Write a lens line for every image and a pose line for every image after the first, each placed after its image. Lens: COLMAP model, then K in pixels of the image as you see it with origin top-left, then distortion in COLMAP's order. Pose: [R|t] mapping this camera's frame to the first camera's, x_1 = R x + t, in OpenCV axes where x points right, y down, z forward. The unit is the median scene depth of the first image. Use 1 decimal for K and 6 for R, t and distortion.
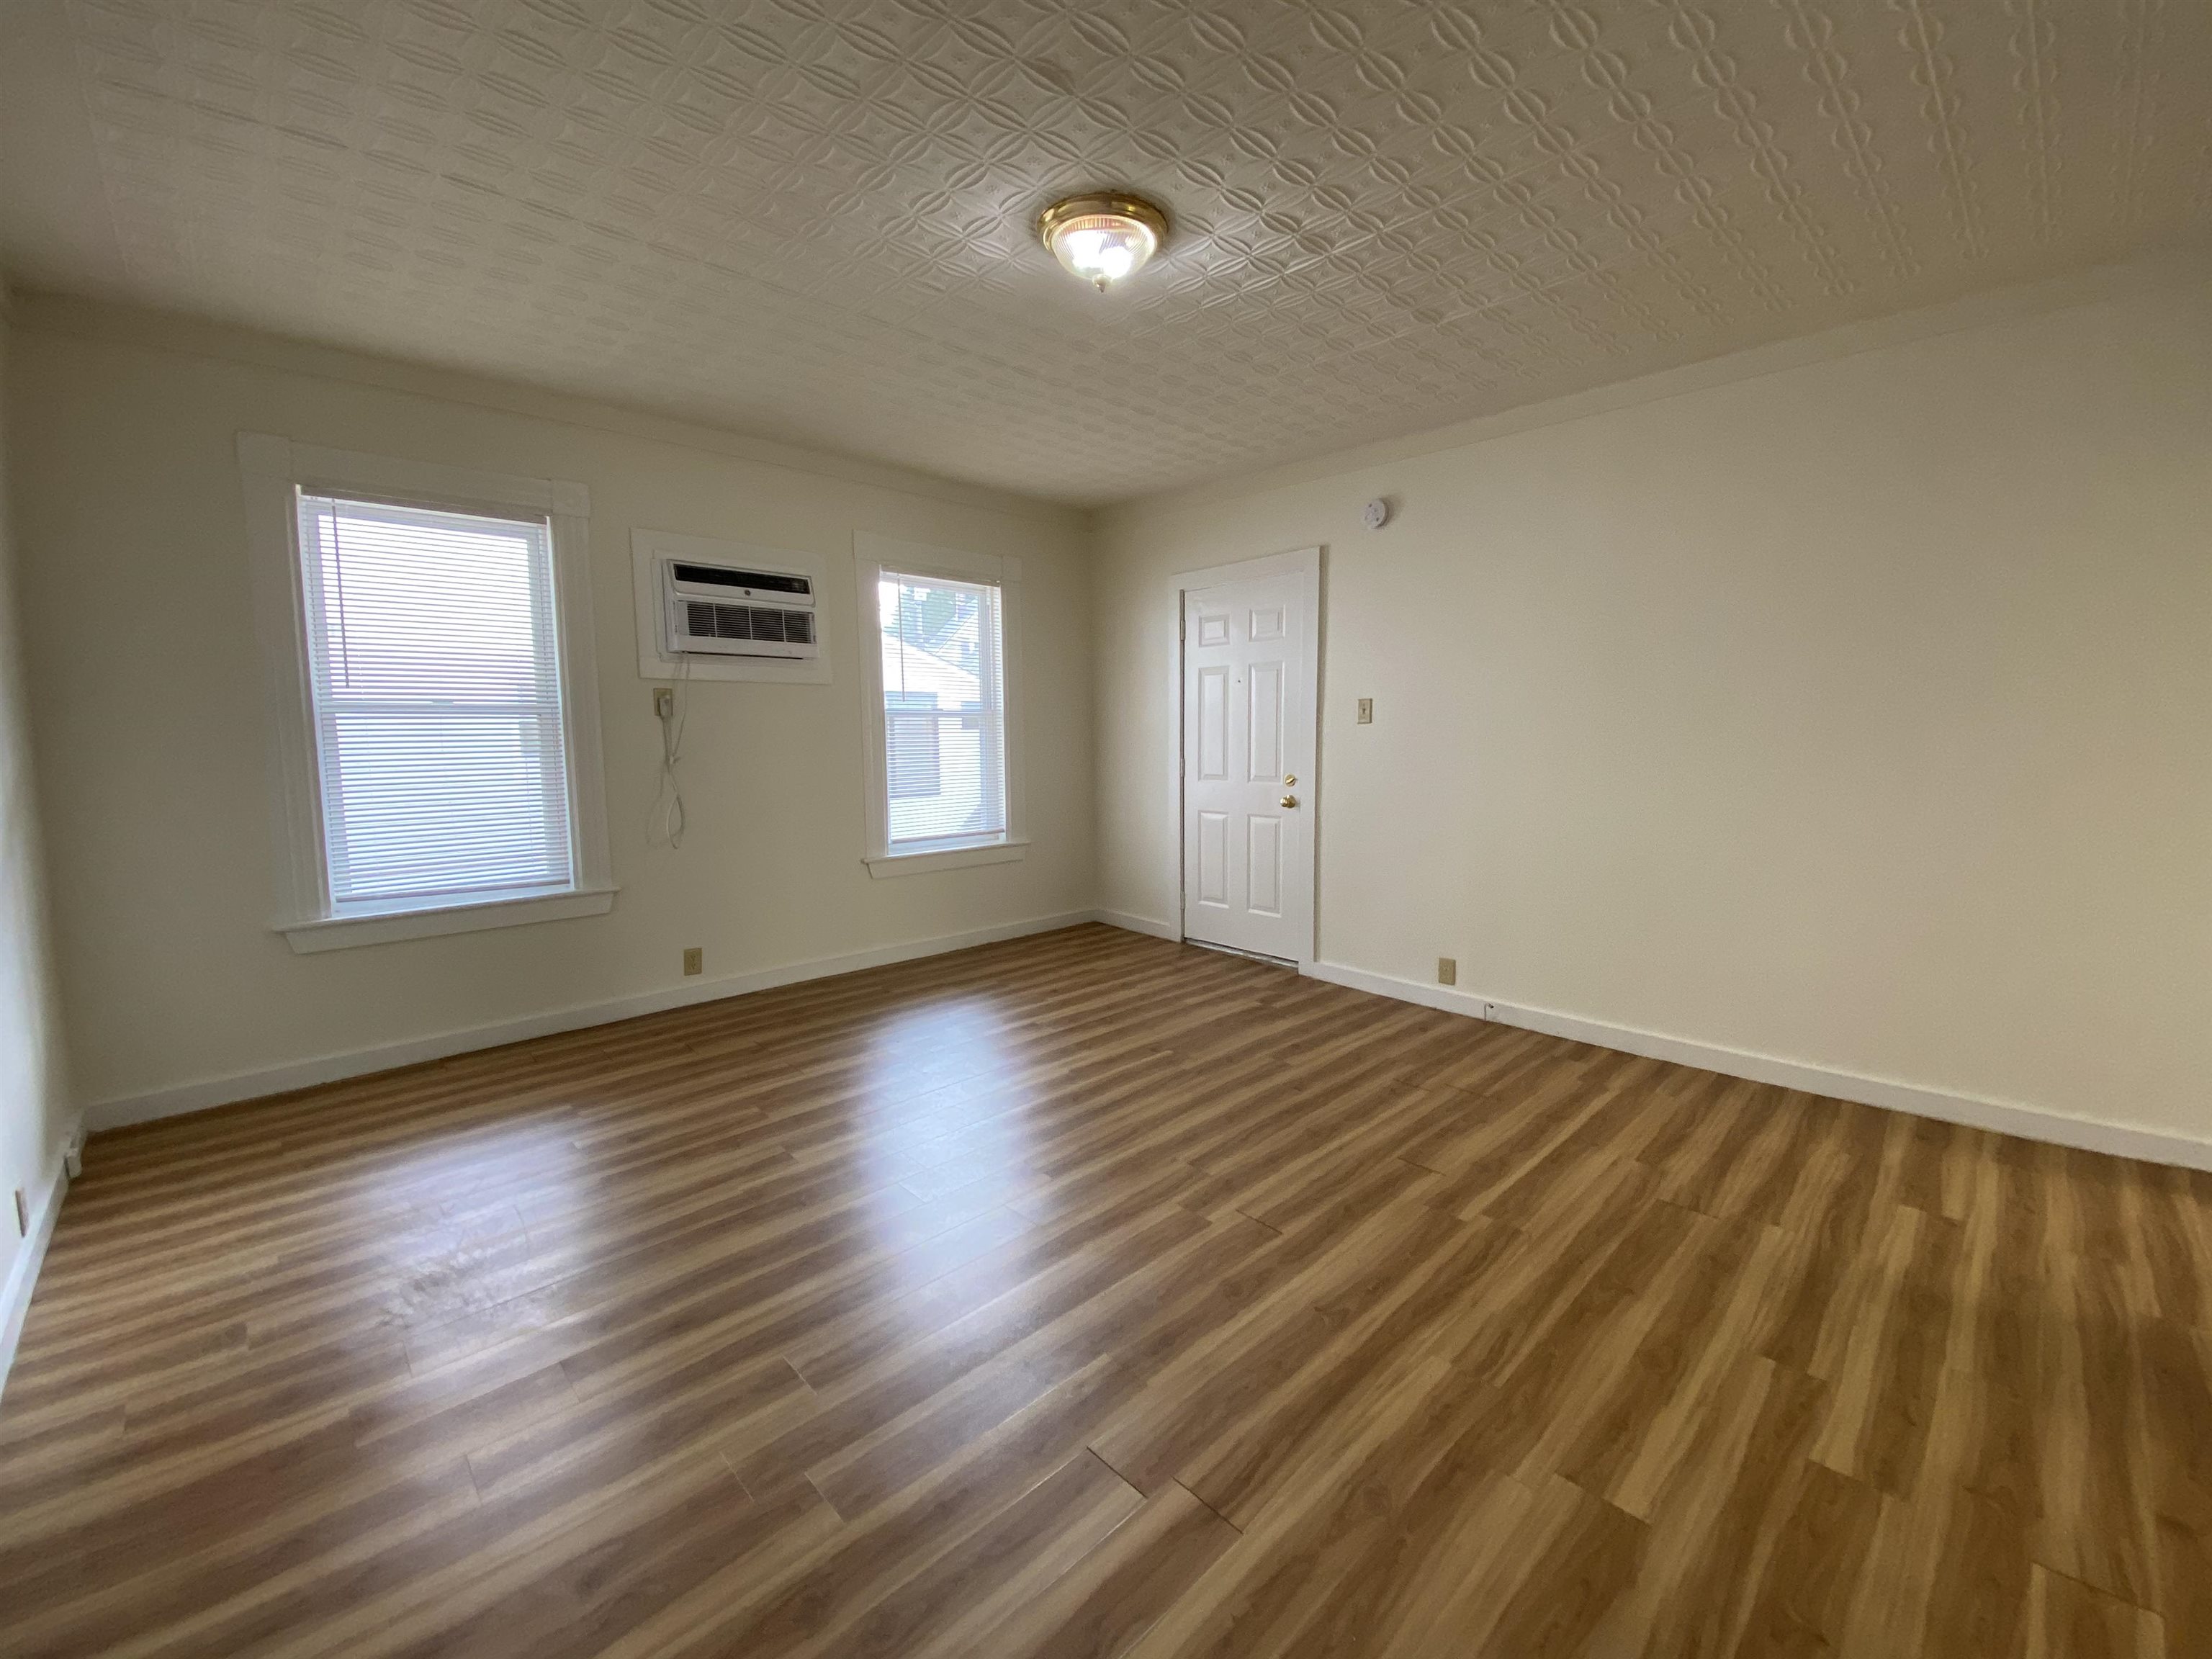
lens RADIAL K [[895.4, 0, 1096.1], [0, 895.4, 820.5], [0, 0, 1]] dist [0.017191, -0.018690]
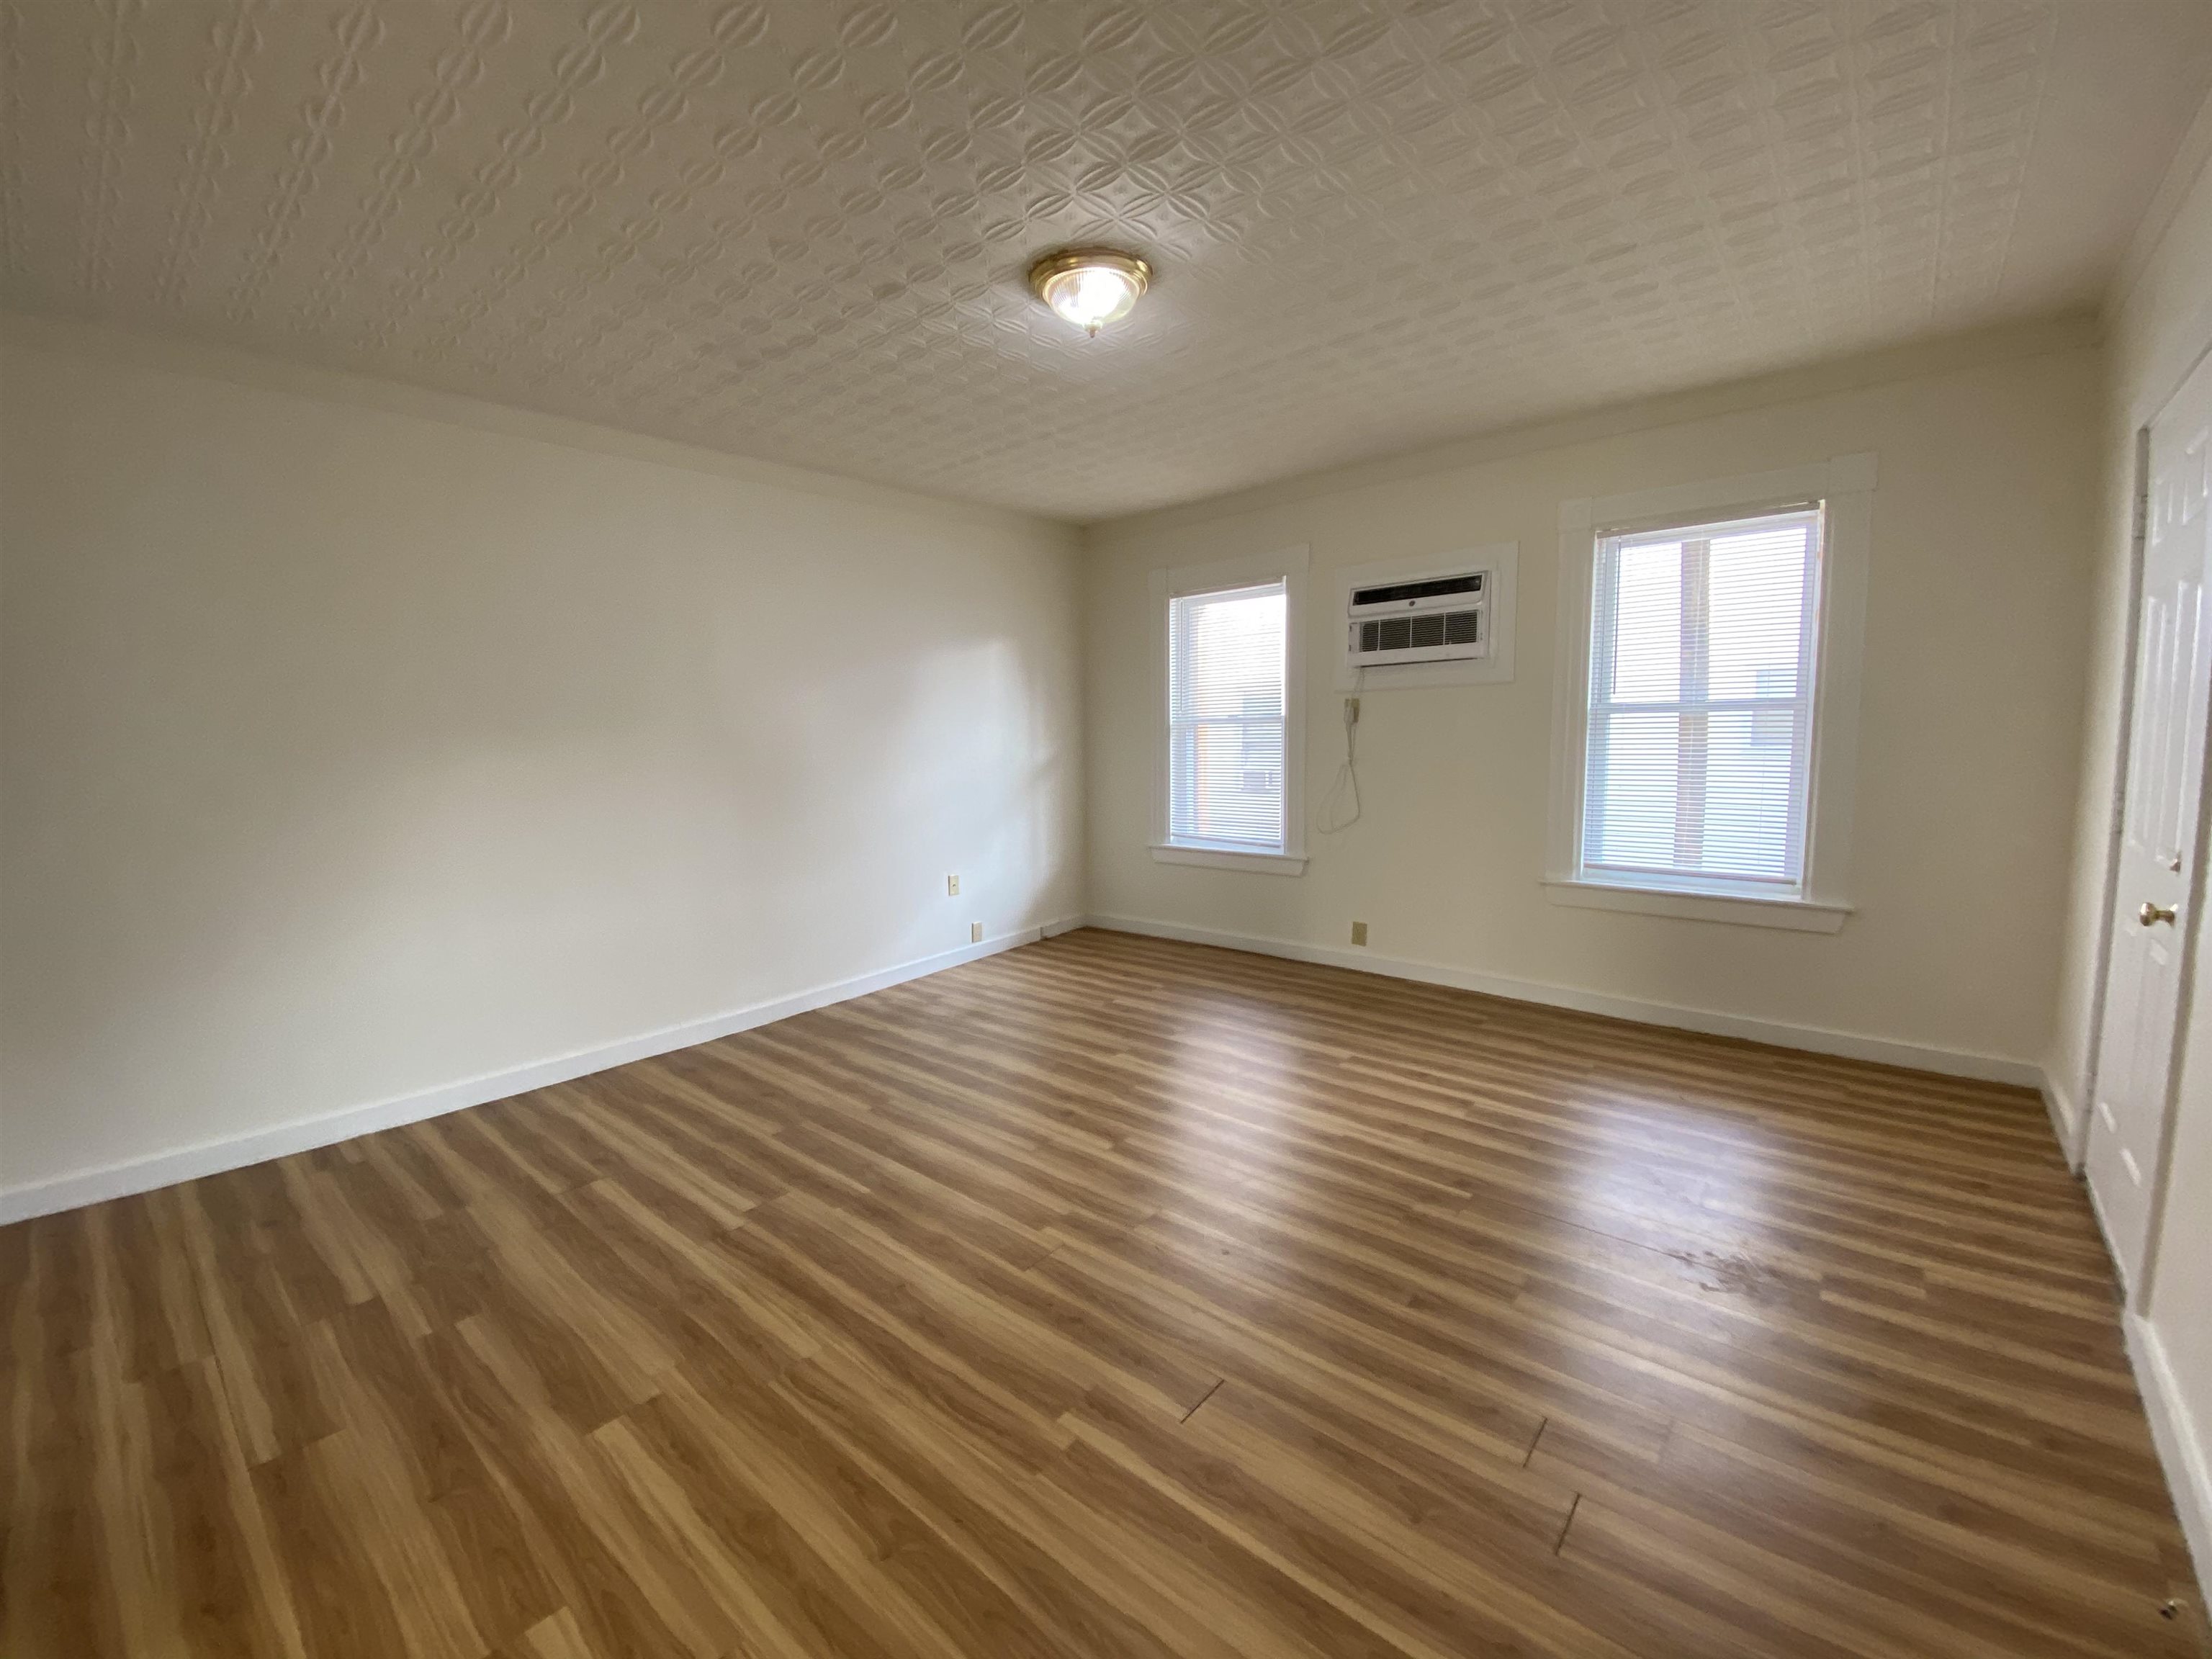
lens RADIAL K [[887.3, 0, 1092.6], [0, 887.3, 822.1], [0, 0, 1]] dist [0.027761, -0.023796]
pose [[0.102238, 0.108760, -0.988797, 0.784849], [-0.081977, 0.991545, 0.100586, -0.089757], [0.991376, 0.070775, 0.110290, 0.652601]]
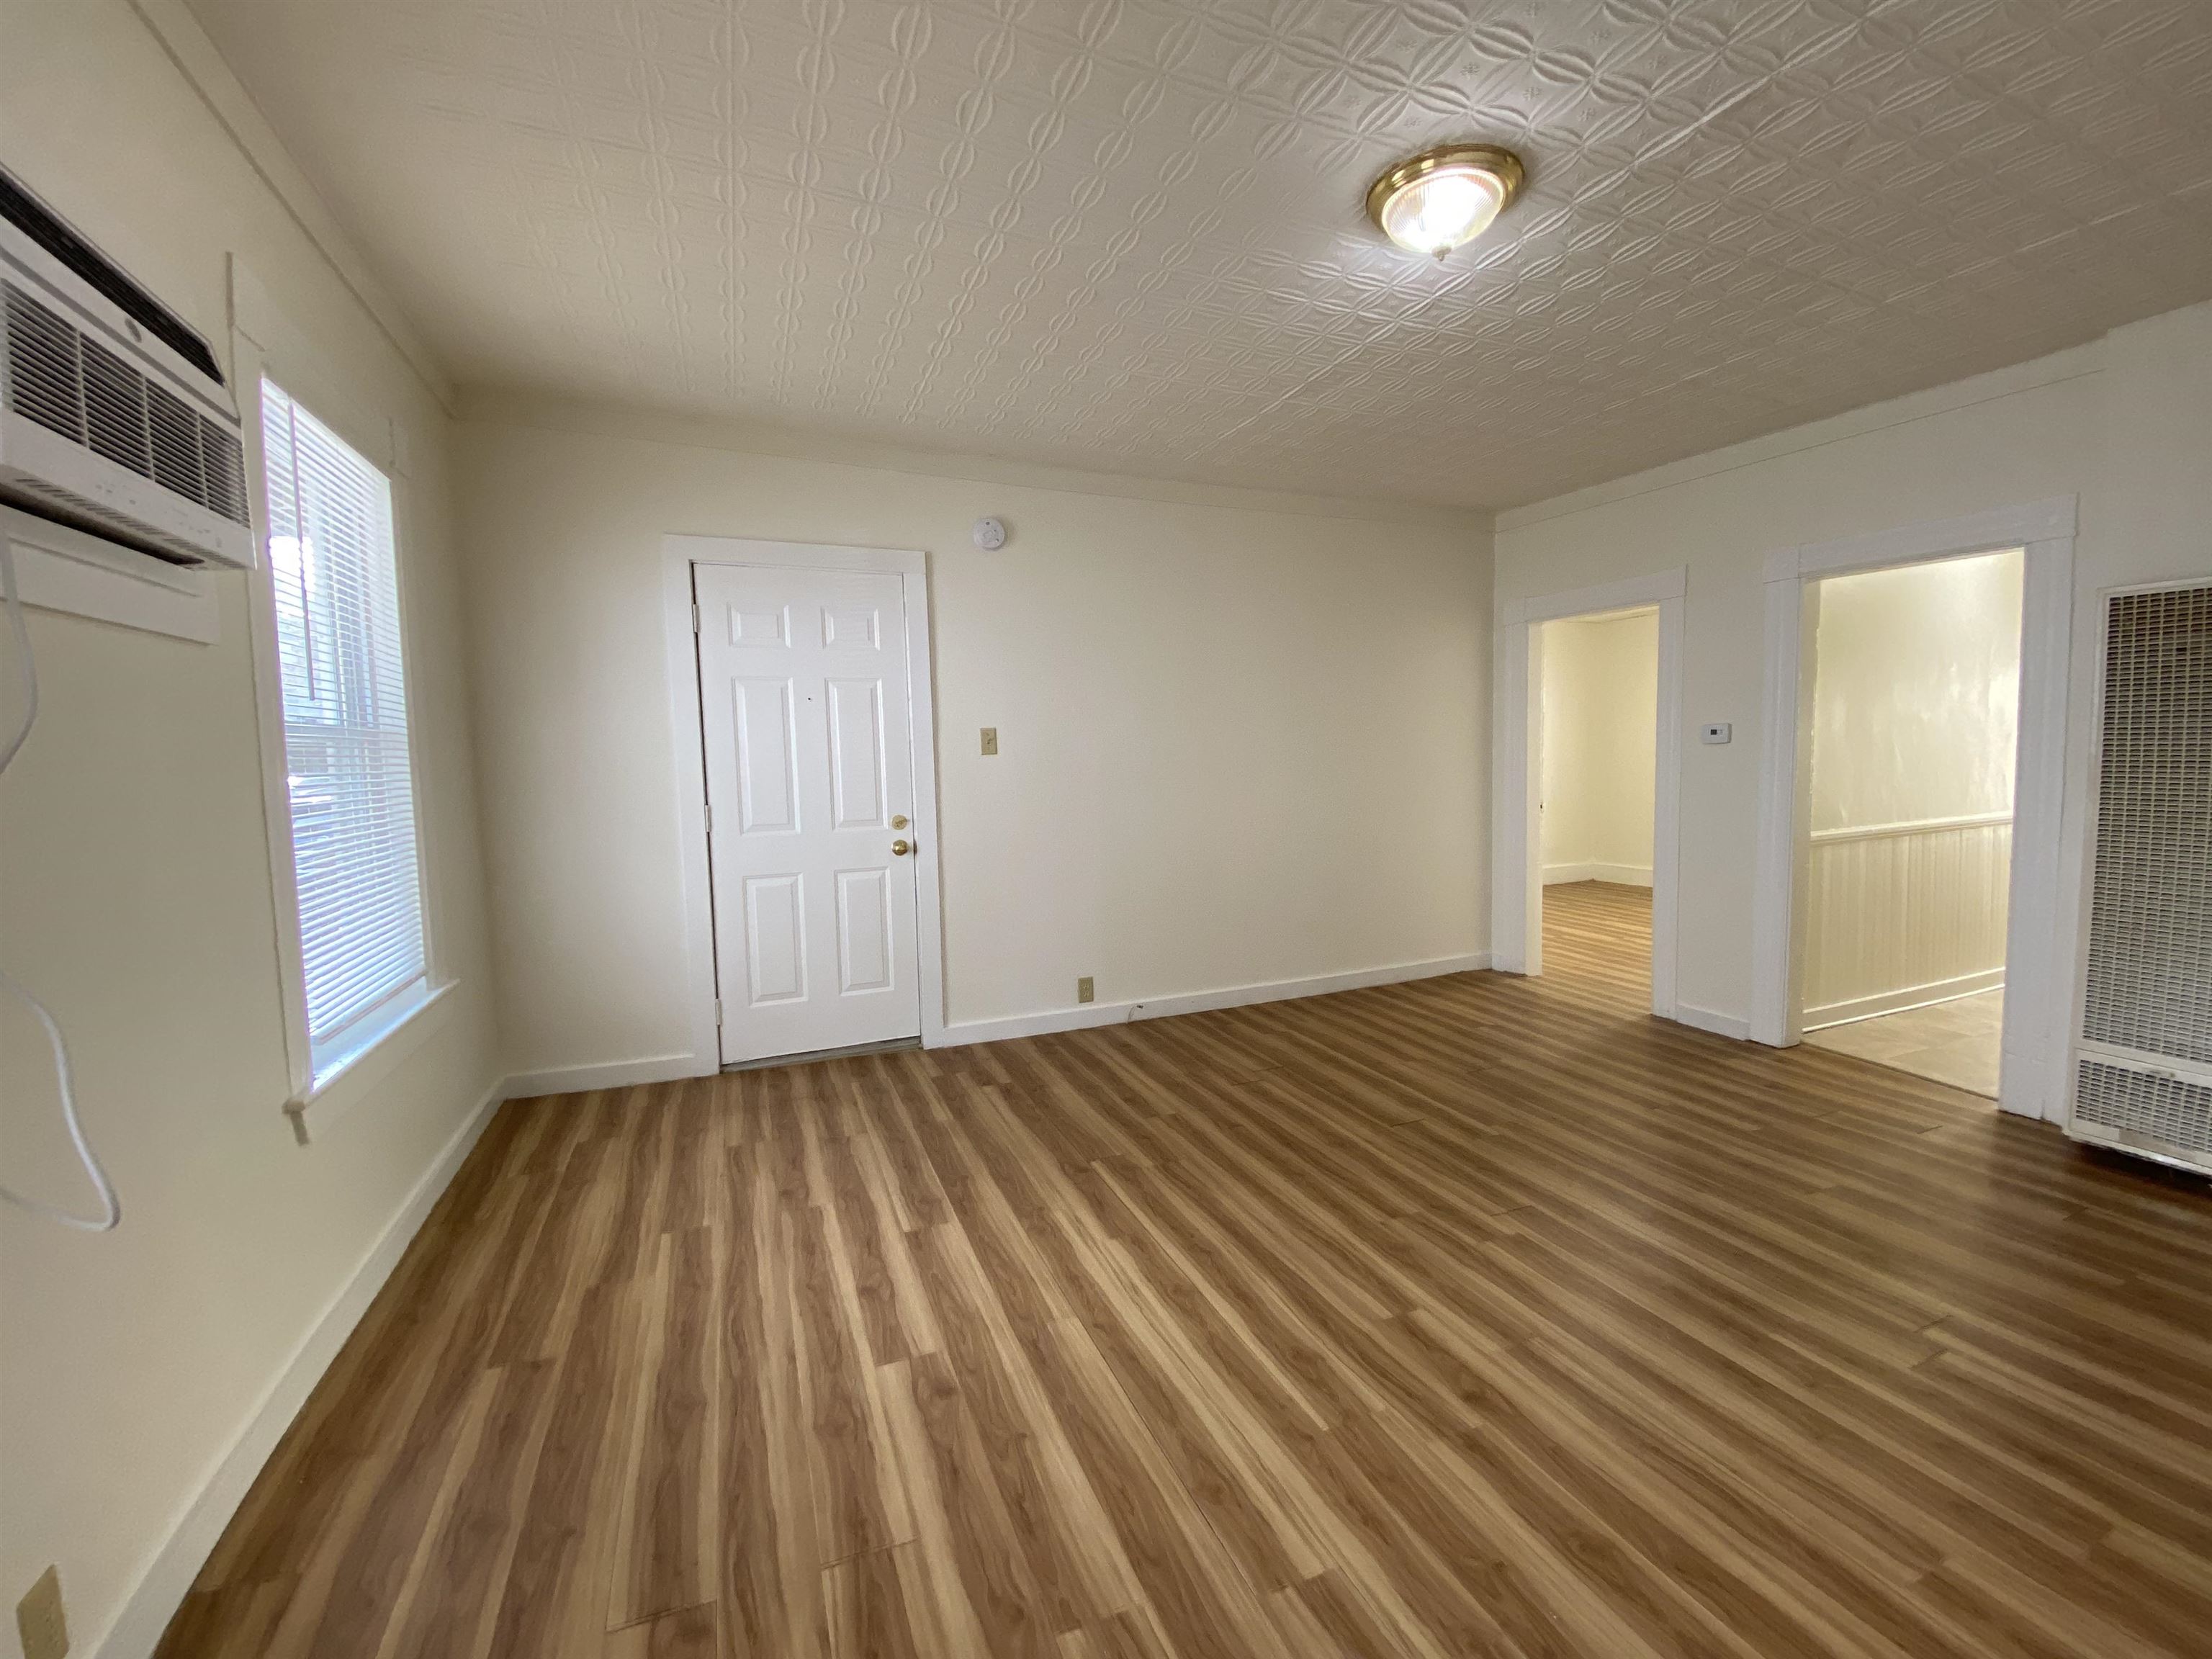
lens RADIAL K [[895.4, 0, 1096.1], [0, 895.4, 820.5], [0, 0, 1]] dist [0.017191, -0.018690]
pose [[0.355669, -0.072298, 0.931811, -0.683160], [0.111456, 0.993170, 0.034517, -0.075428], [-0.927942, 0.091579, 0.361298, 0.737050]]
